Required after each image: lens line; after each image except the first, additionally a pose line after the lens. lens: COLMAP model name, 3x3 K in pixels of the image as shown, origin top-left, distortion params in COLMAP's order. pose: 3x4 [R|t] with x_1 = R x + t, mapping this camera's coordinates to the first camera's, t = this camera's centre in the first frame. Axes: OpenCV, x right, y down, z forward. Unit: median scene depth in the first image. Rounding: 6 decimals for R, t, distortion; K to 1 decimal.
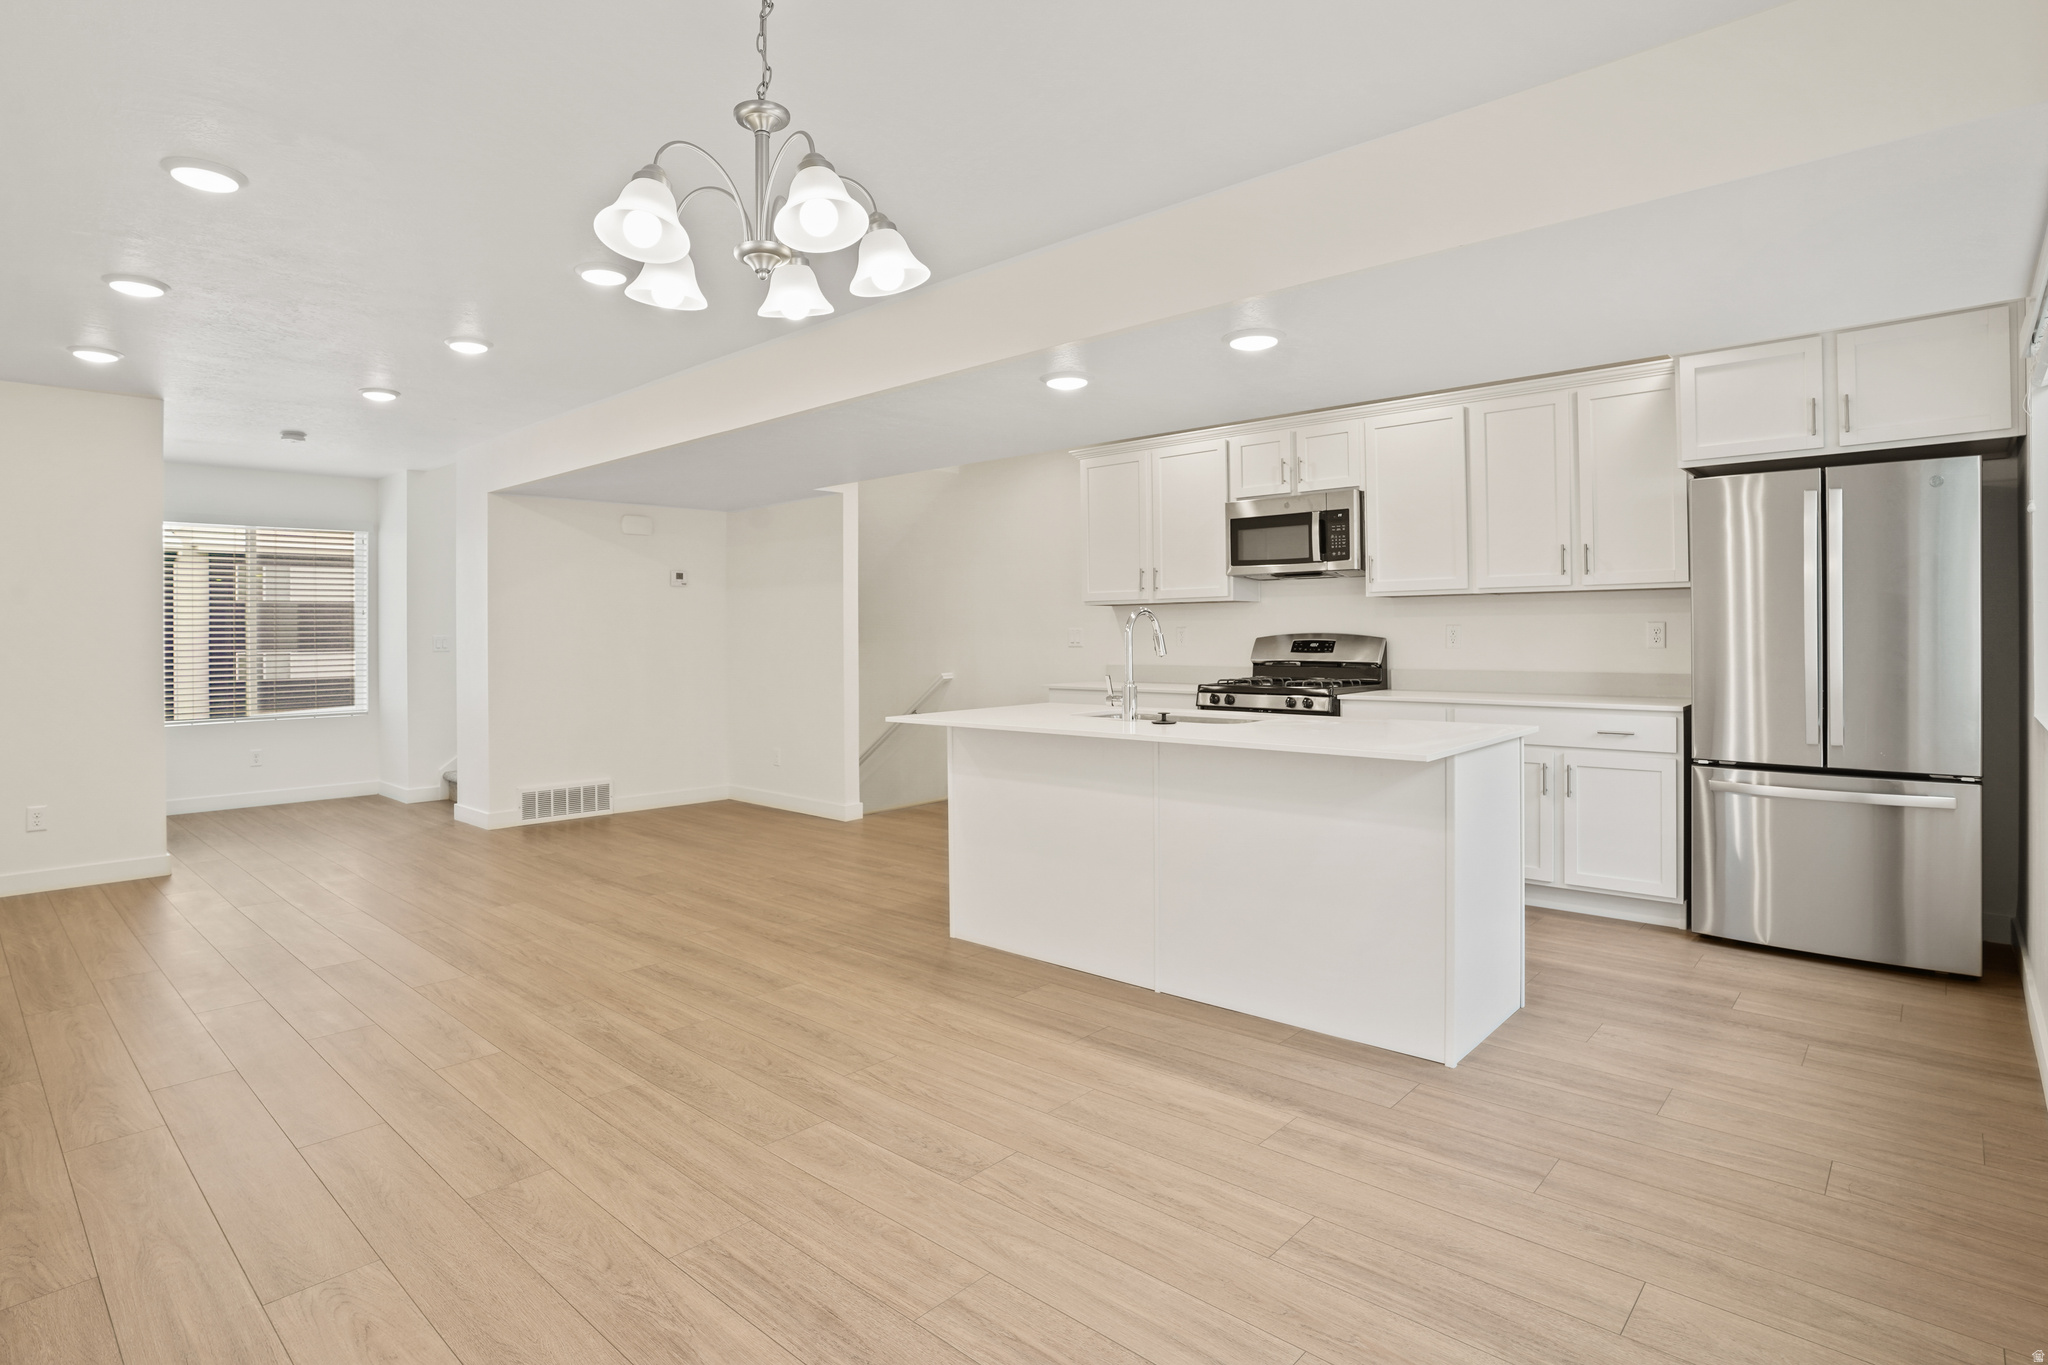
lens RADIAL K [[1021.5, 0, 1012.1], [0, 1021.5, 646.4], [0, 0, 1]] dist [-0.076878, 0.036427]
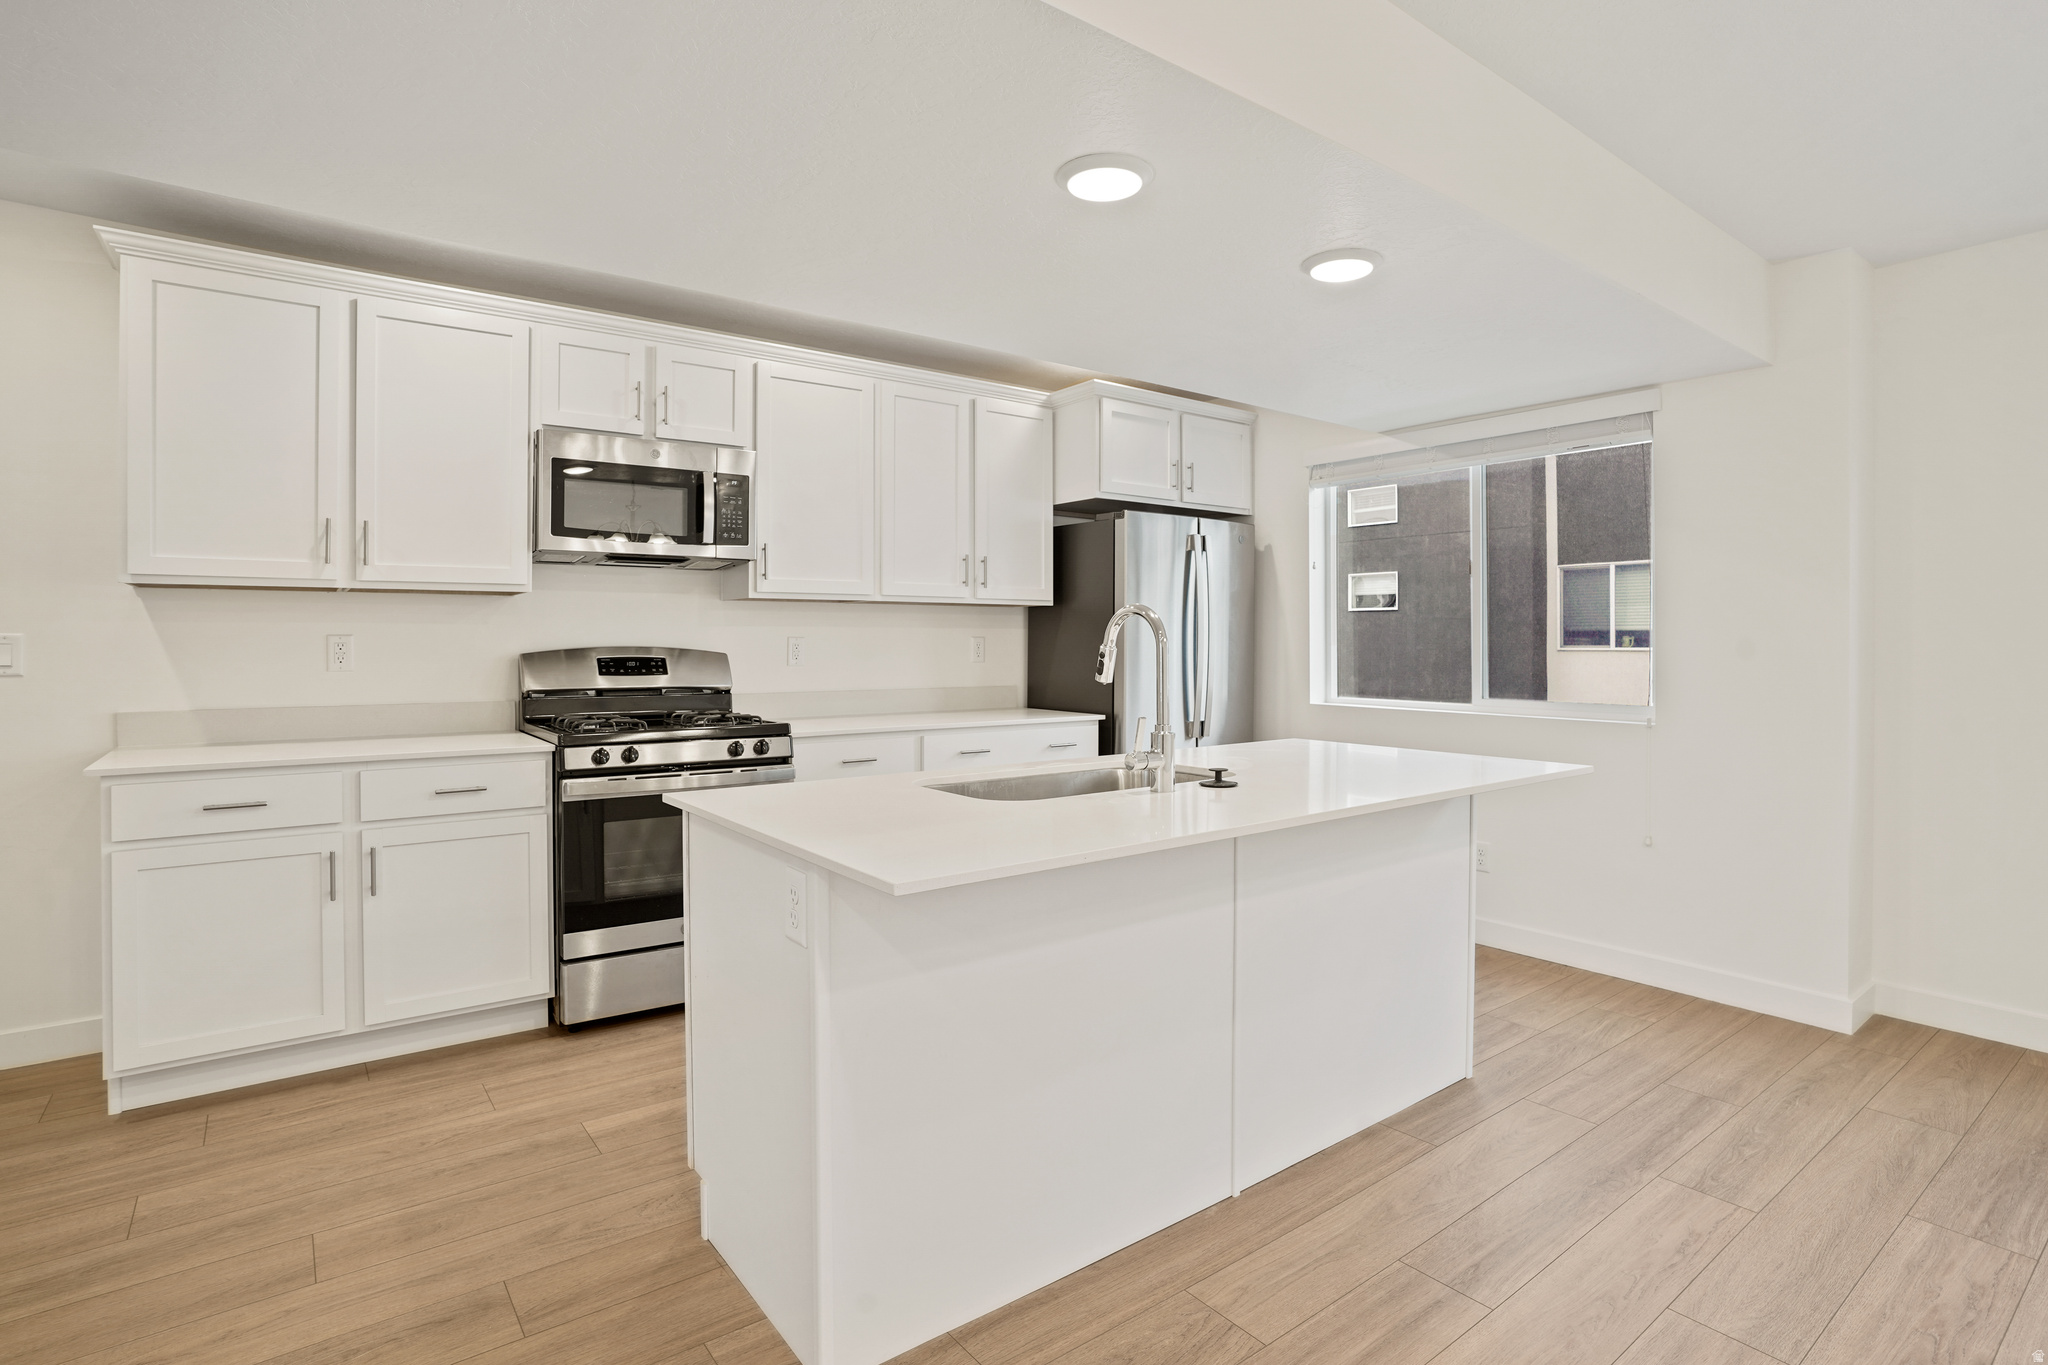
lens RADIAL K [[1021.5, 0, 1012.1], [0, 1021.5, 646.4], [0, 0, 1]] dist [-0.076878, 0.036427]
pose [[0.192947, 0.004917, 0.981197, -0.329907], [0.009004, 0.999936, -0.006781, -0.006489], [-0.981168, 0.010143, 0.192890, 0.645004]]
